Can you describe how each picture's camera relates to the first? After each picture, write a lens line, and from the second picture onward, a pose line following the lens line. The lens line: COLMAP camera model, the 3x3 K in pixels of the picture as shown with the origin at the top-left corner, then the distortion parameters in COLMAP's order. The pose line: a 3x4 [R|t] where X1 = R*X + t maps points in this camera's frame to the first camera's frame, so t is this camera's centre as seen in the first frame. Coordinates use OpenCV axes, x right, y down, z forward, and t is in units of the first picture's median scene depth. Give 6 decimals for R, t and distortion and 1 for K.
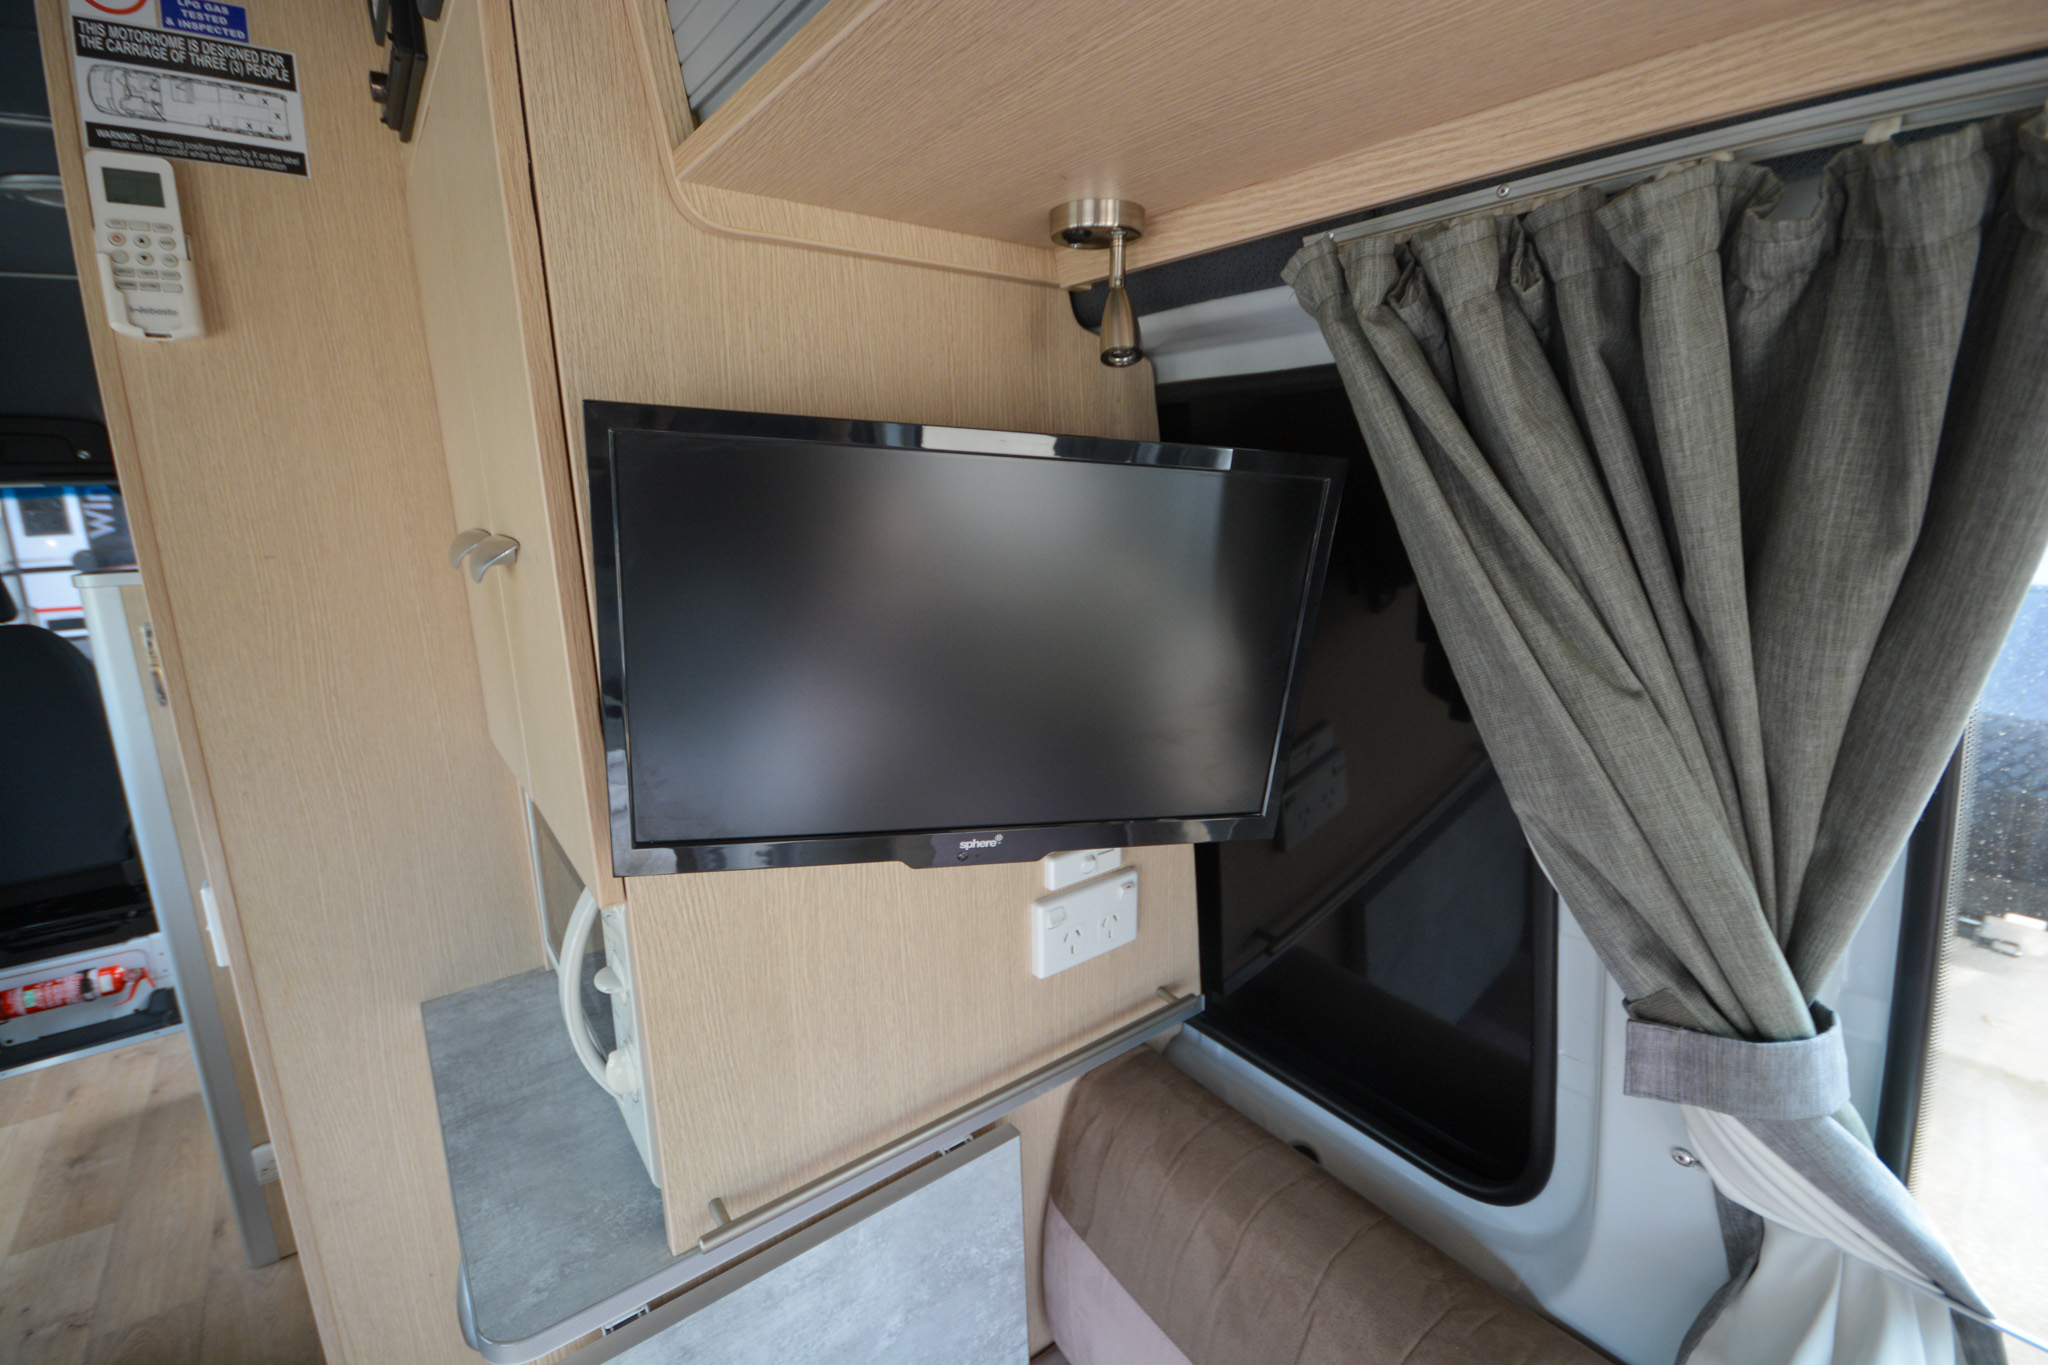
lens RADIAL K [[901.1, 0, 1015.6], [0, 901.1, 689.9], [0, 0, 1]] dist [0.008609, -0.015511]
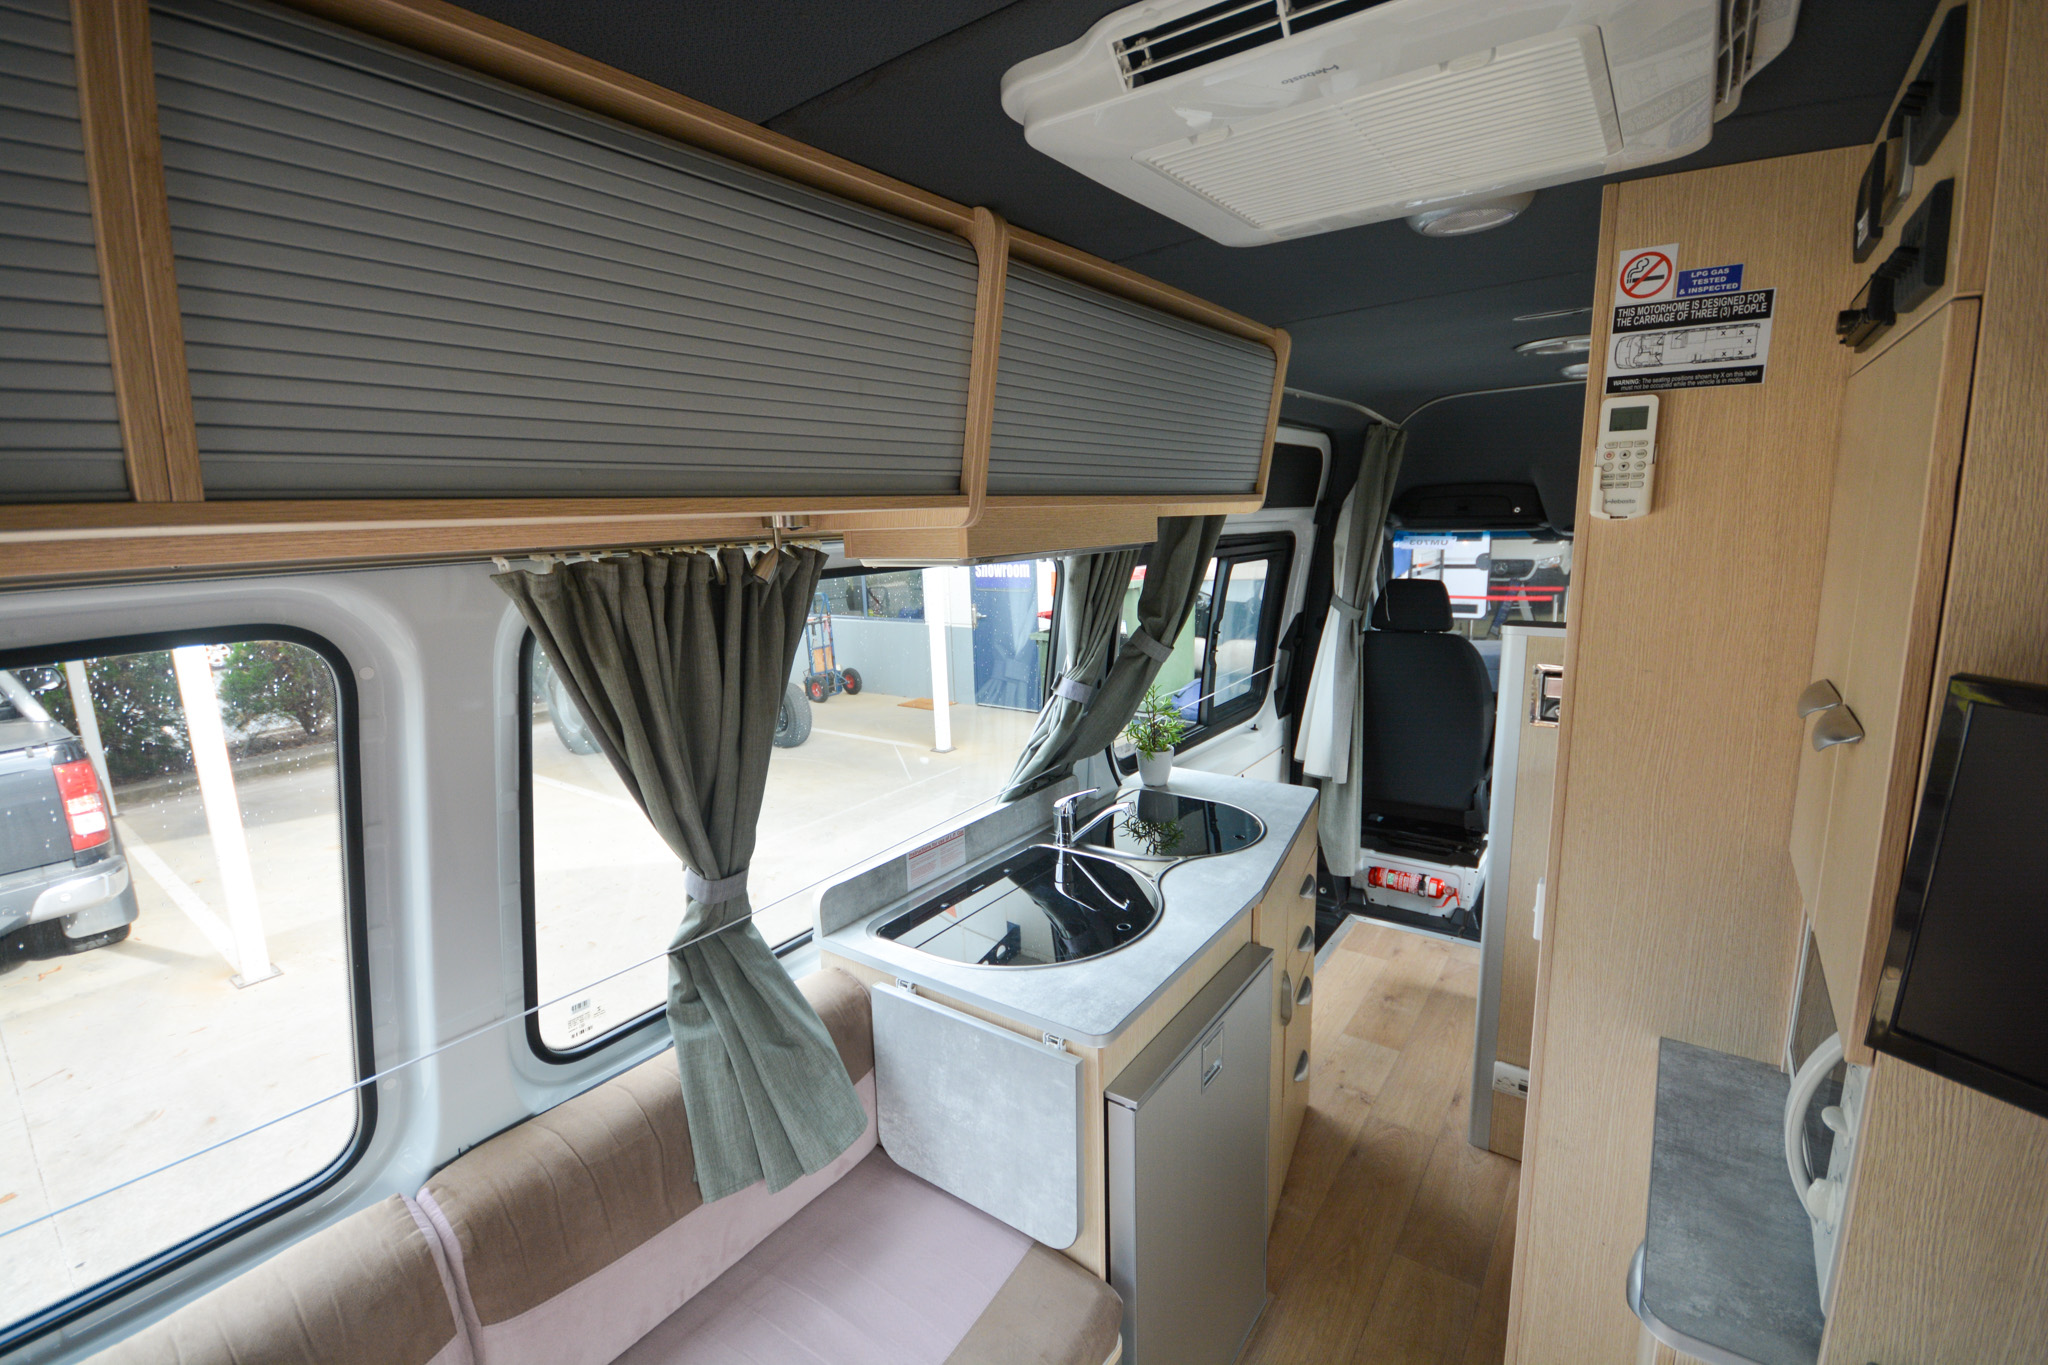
lens RADIAL K [[895.6, 0, 1017.1], [0, 895.6, 687.0], [0, 0, 1]] dist [0.006493, -0.010281]
pose [[0.291591, 0.184681, -0.938545, 0.168655], [-0.189540, 0.972885, 0.132551, -0.135857], [0.937576, 0.139242, 0.318689, -0.335645]]
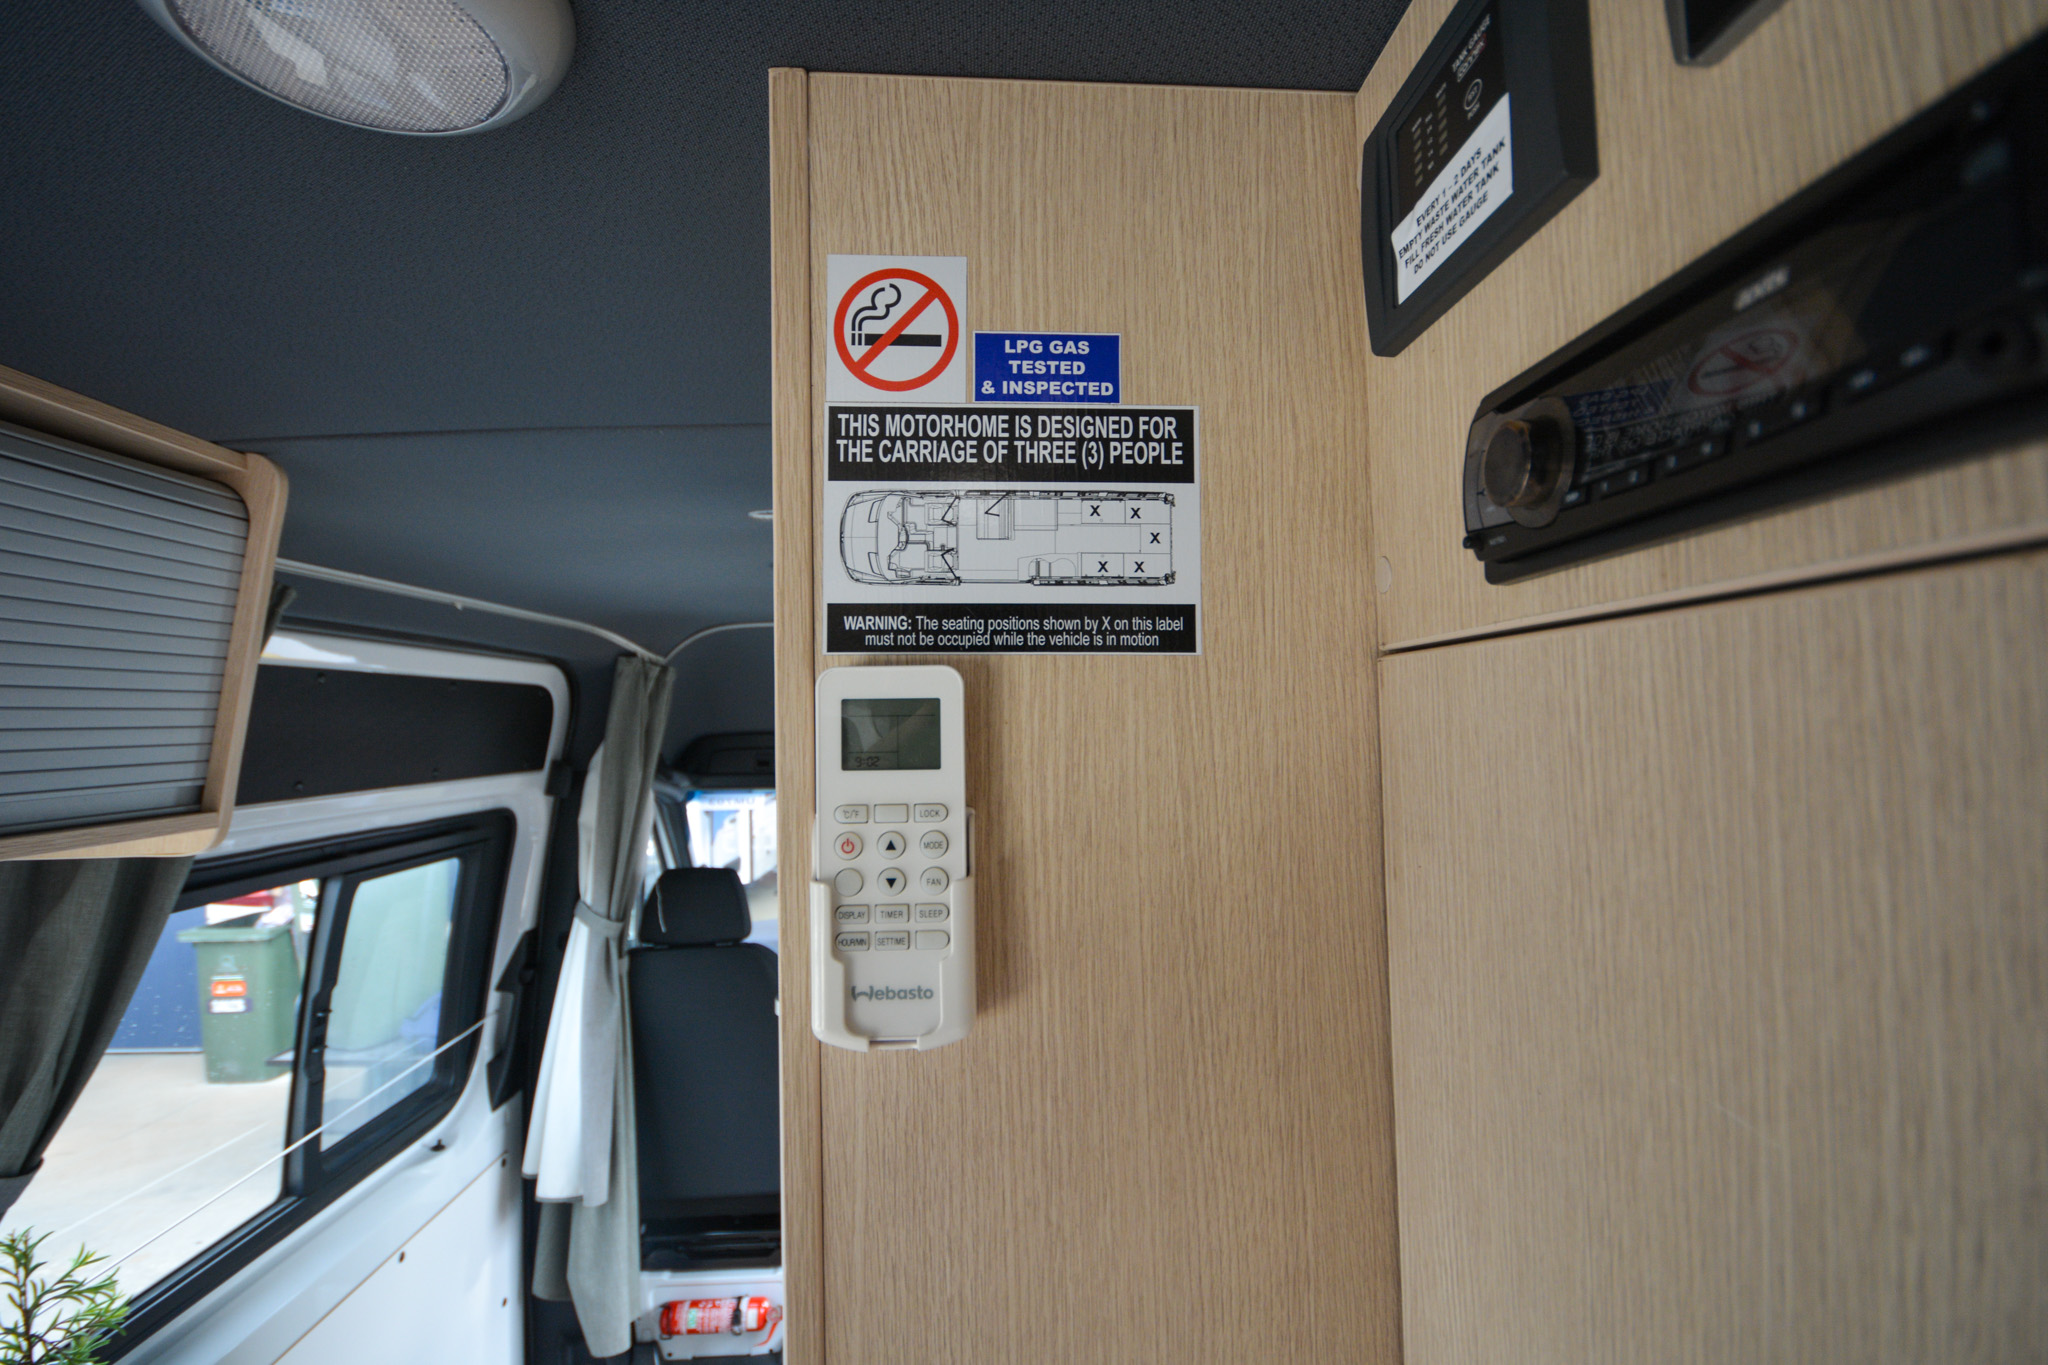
lens RADIAL K [[941.7, 0, 1020.7], [0, 941.7, 687.9], [0, 0, 1]] dist [-0.009553, -0.000037]
pose [[0.825490, -0.022306, -0.563976, -0.633134], [-0.117617, 0.970484, -0.210539, -0.473207], [0.552026, 0.240131, 0.798501, 0.612723]]
